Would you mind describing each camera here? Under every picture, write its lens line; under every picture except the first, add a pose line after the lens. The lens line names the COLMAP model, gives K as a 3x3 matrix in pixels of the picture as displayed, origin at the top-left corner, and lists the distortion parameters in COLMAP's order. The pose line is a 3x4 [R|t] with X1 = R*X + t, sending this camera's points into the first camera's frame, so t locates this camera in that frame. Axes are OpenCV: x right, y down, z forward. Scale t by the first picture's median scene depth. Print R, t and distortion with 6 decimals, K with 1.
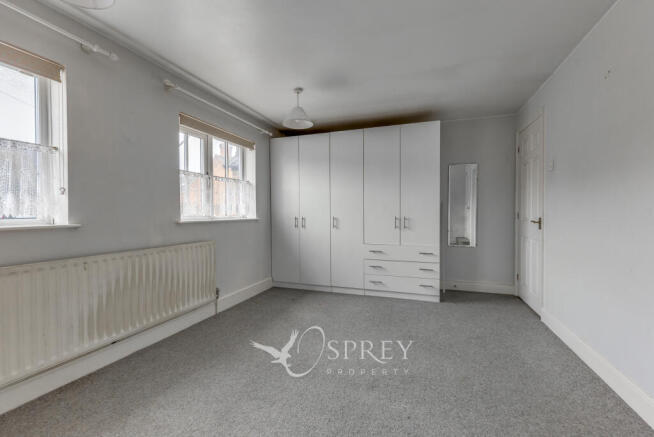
lens RADIAL K [[266.0, 0, 327.0], [0, 266.0, 218.5], [0, 0, 1]] dist [0.002045, -0.000079]
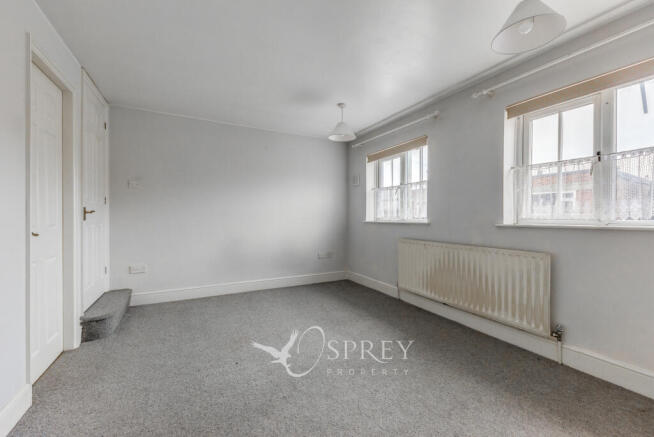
lens RADIAL K [[266.0, 0, 327.0], [0, 266.0, 218.5], [0, 0, 1]] dist [0.002045, -0.000079]
pose [[-0.648150, 0.011803, -0.761421, 0.650577], [-0.011883, 0.999601, 0.025611, -0.029922], [0.761420, 0.025648, -0.647752, 1.295165]]
